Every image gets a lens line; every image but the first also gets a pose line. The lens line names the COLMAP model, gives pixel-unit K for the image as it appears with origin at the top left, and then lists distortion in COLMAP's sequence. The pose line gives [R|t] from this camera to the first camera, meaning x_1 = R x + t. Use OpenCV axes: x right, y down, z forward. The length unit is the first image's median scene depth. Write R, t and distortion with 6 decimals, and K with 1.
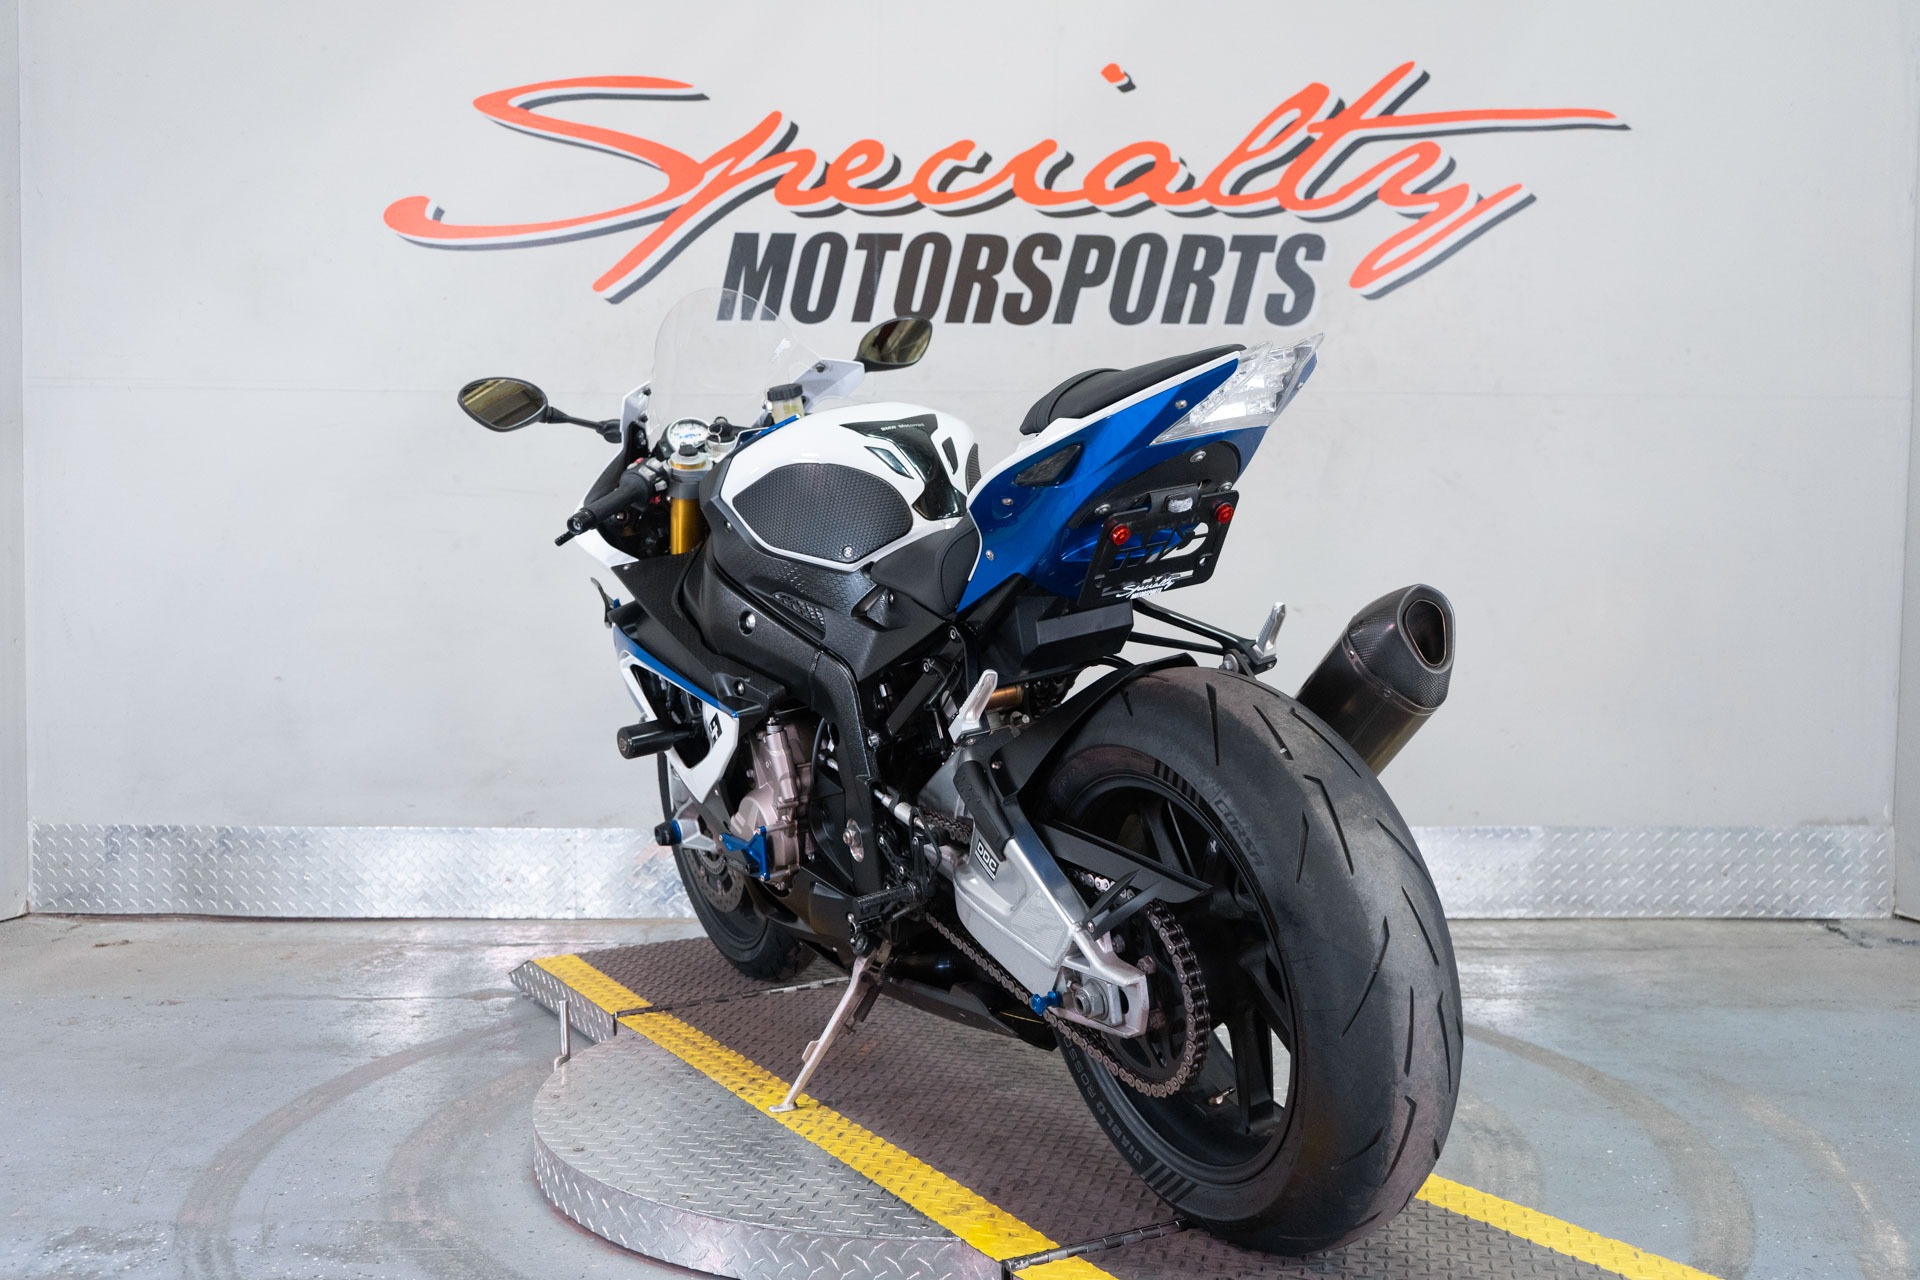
lens RADIAL K [[1886.7, 0, 956.3], [0, 1886.7, 640.3], [0, 0, 1]] dist [0.001287, 0.000000]
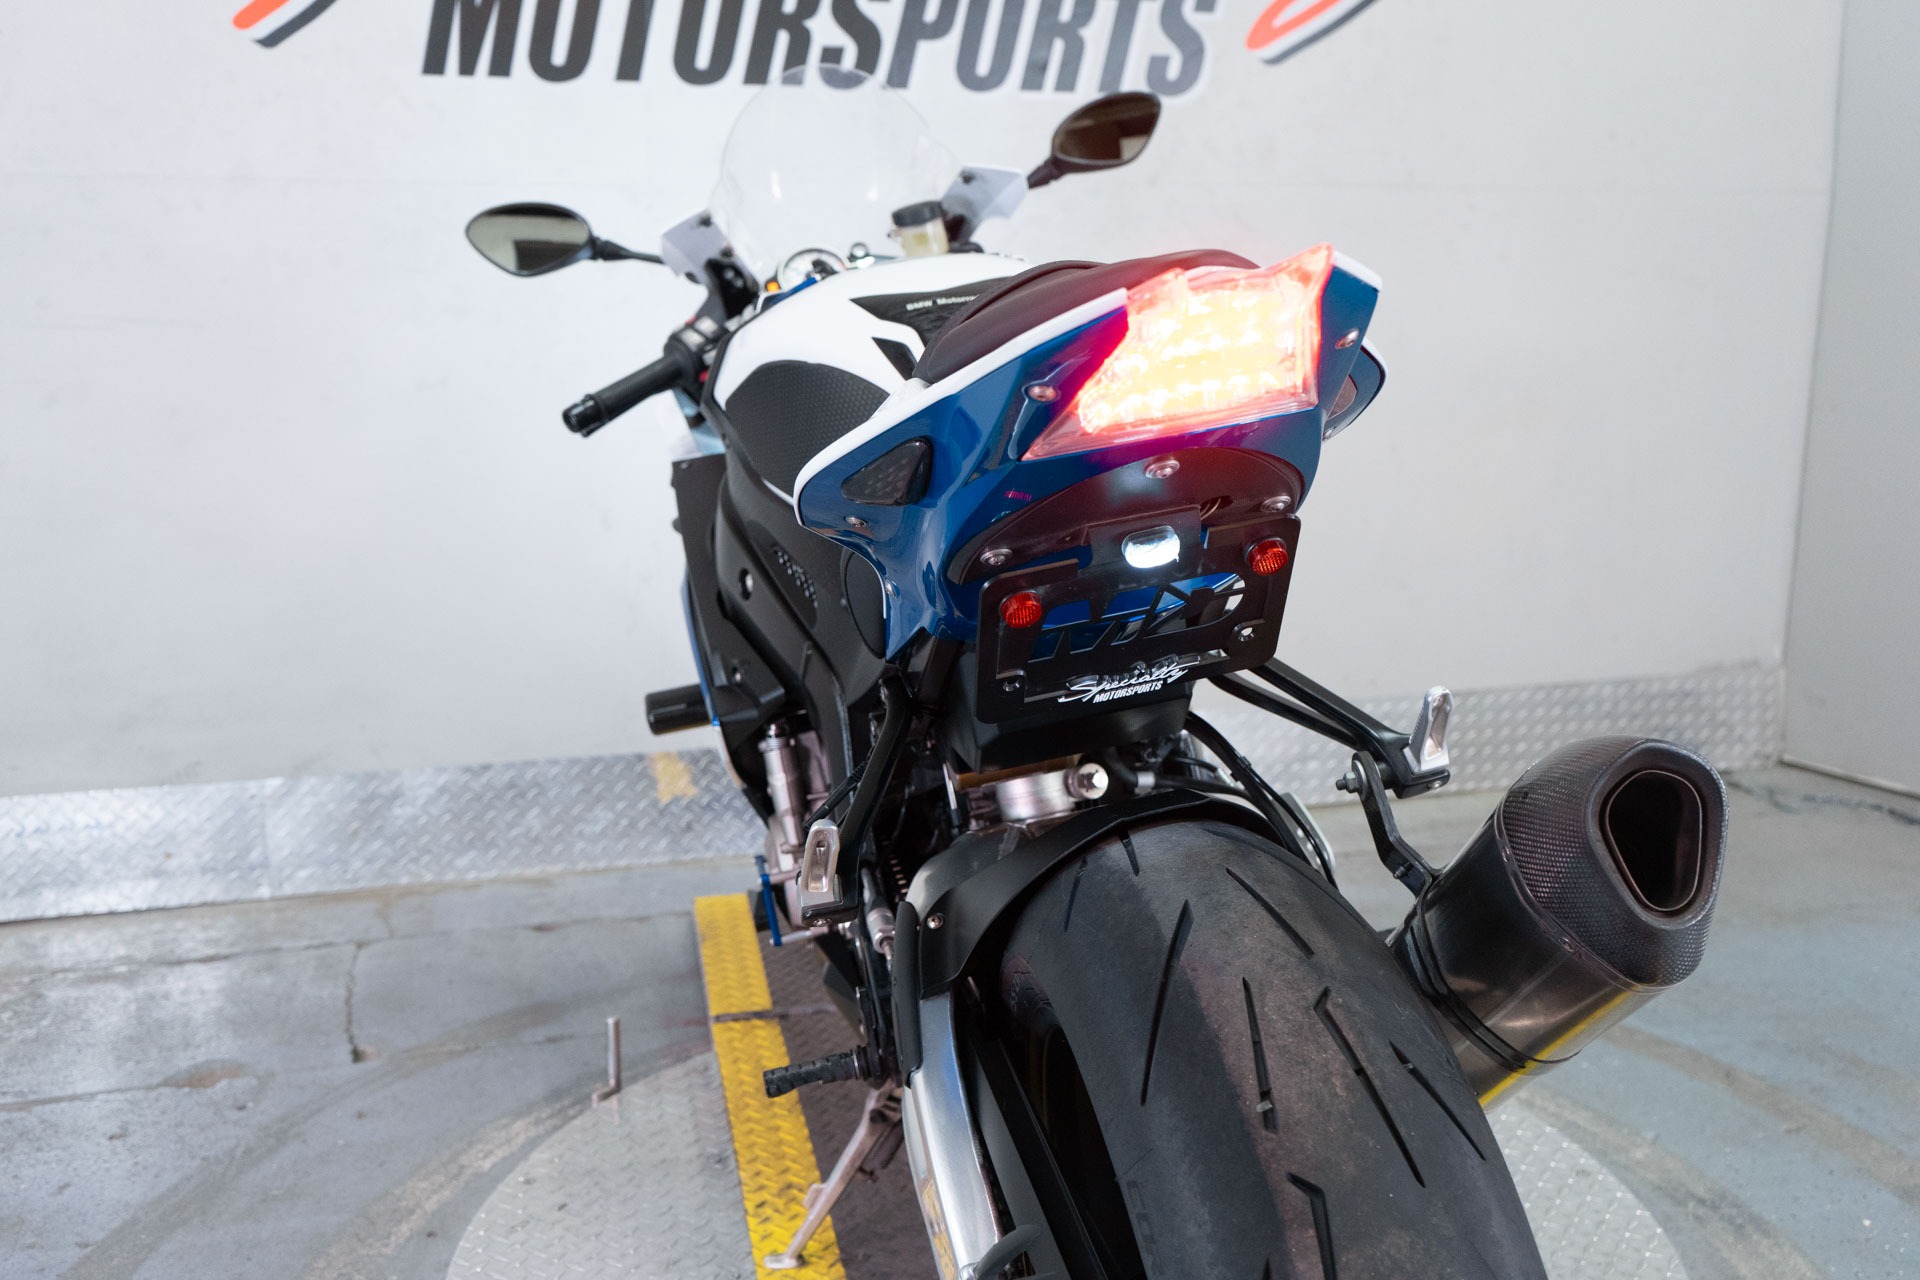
lens RADIAL K [[1814.6, 0, 961.3], [0, 1814.6, 645.9], [0, 0, 1]] dist [-0.002847, 0.000000]
pose [[0.962536, -0.061354, 0.264121, -0.126962], [0.024837, 0.989919, 0.139441, -0.046205], [-0.270014, -0.127657, 0.954356, 0.263625]]
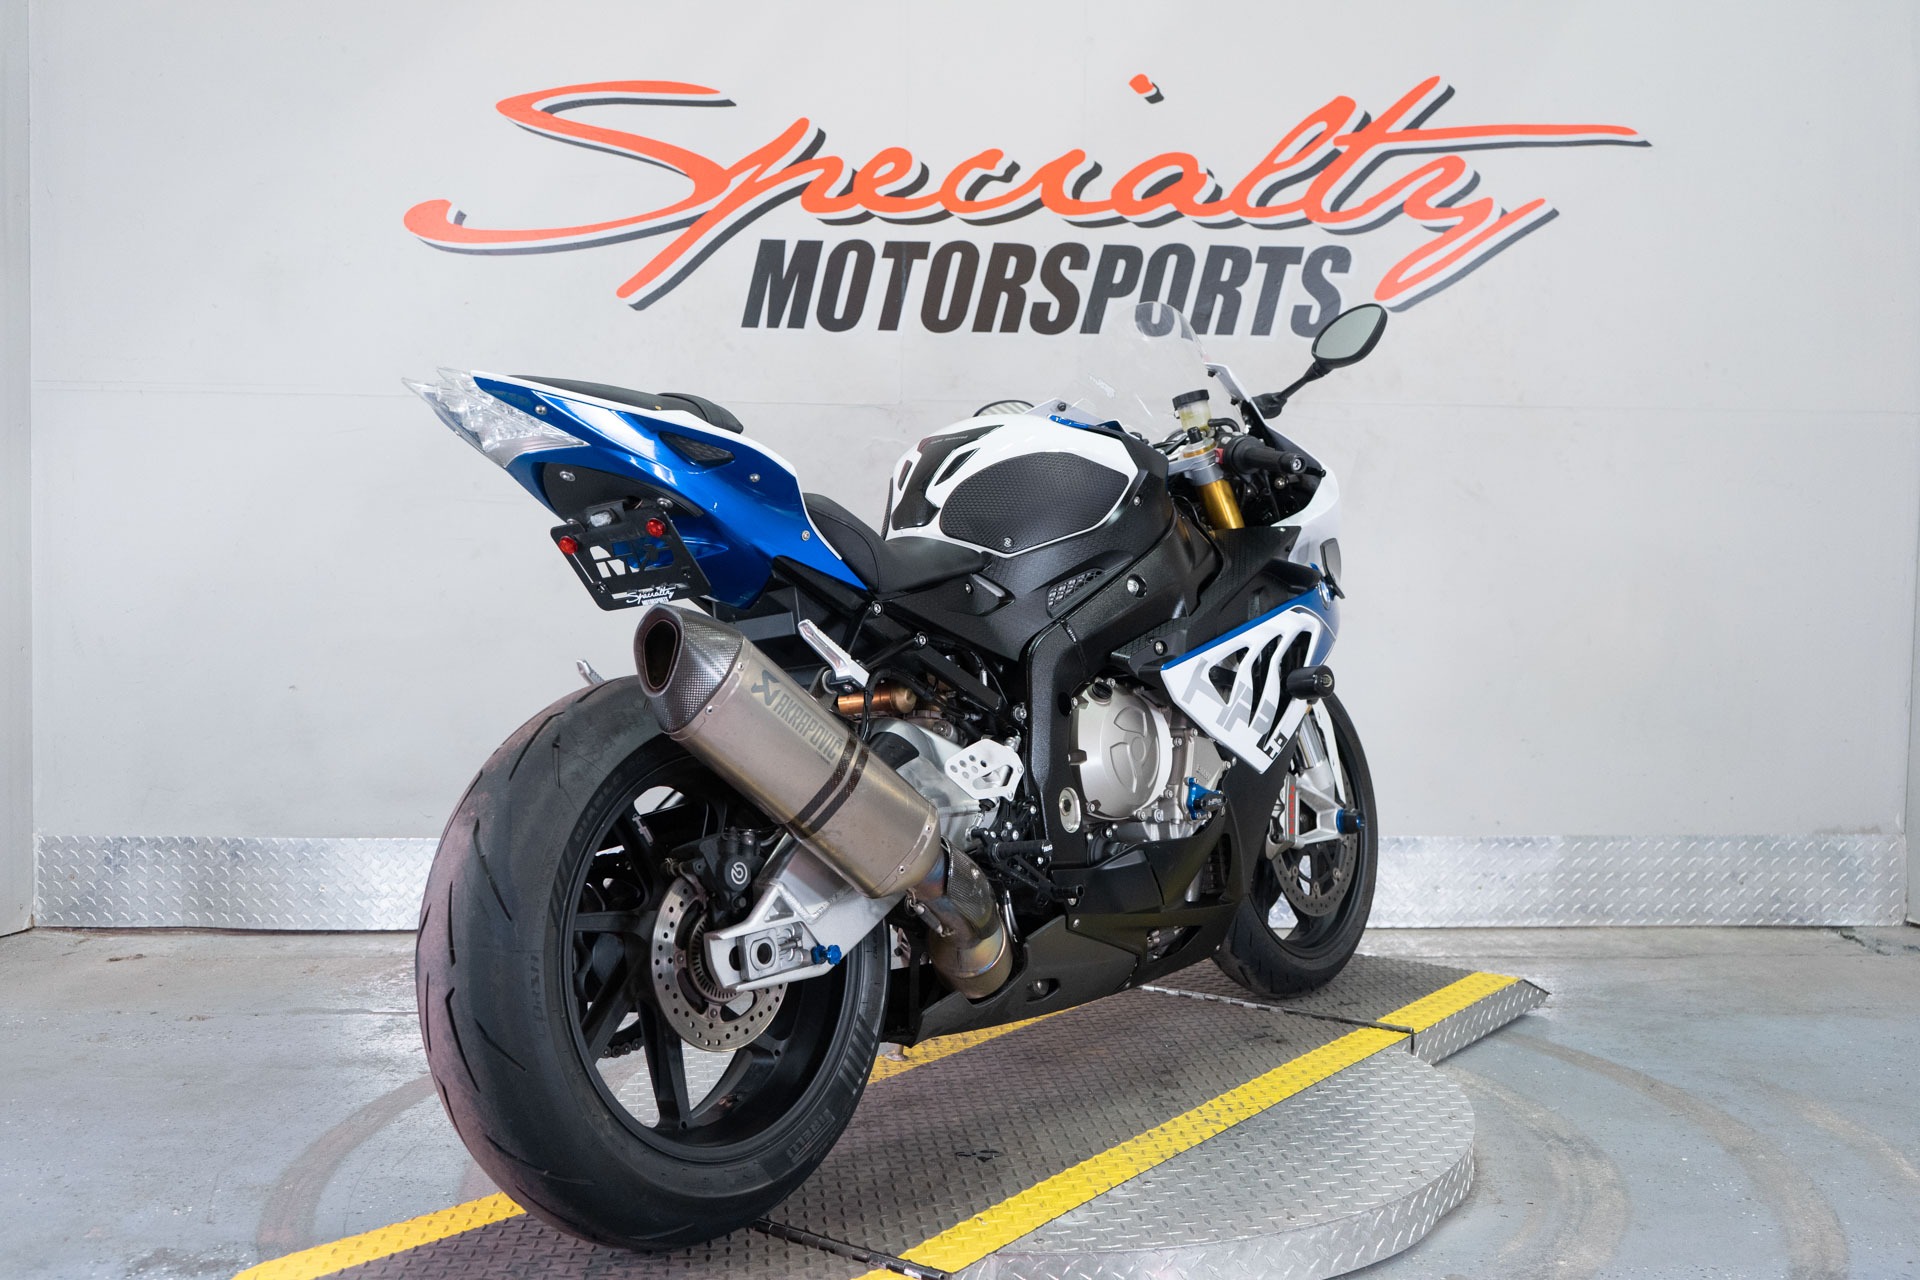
lens RADIAL K [[1886.7, 0, 962.3], [0, 1886.7, 643.1], [0, 0, 1]] dist [0.001287, 0.000000]
pose [[0.999383, 0.001907, 0.035058, -0.046205], [-0.001792, 0.999993, -0.003315, -0.000300], [-0.035064, 0.003250, 0.999380, 0.003488]]
